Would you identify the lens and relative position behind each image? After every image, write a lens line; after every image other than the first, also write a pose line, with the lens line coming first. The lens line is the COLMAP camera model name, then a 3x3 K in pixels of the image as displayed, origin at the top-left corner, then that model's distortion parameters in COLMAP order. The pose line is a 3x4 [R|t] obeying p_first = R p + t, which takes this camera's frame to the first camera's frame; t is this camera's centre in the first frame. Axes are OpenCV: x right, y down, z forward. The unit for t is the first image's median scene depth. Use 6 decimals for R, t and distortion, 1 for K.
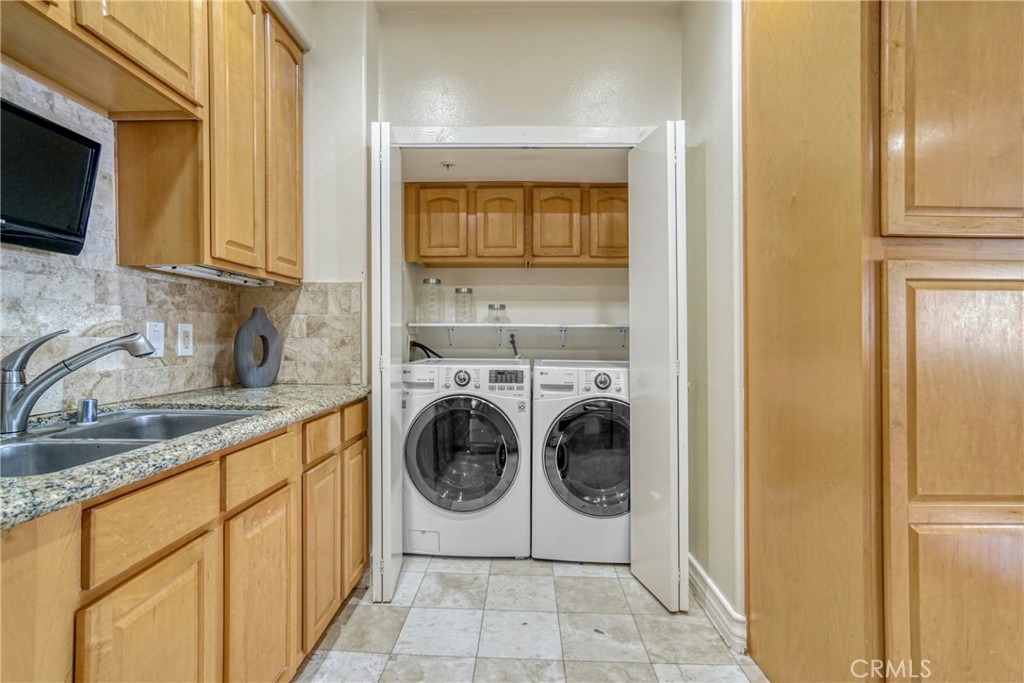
lens RADIAL K [[483.1, 0, 507.8], [0, 483.1, 334.6], [0, 0, 1]] dist [-0.027256, 0.010573]
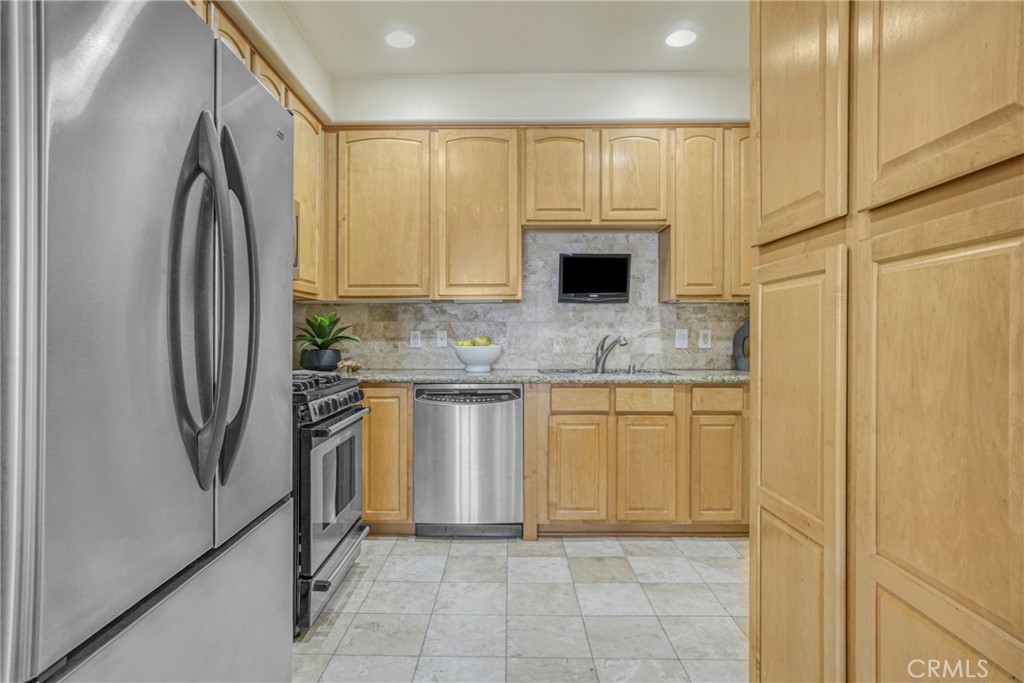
lens RADIAL K [[563.6, 0, 511.5], [0, 563.6, 333.0], [0, 0, 1]] dist [-0.004193, -0.000327]
pose [[0.041896, -0.000895, -0.999122, 1.426031], [0.005295, 0.999986, -0.000673, -0.014278], [0.999108, -0.005262, 0.041900, 0.232789]]
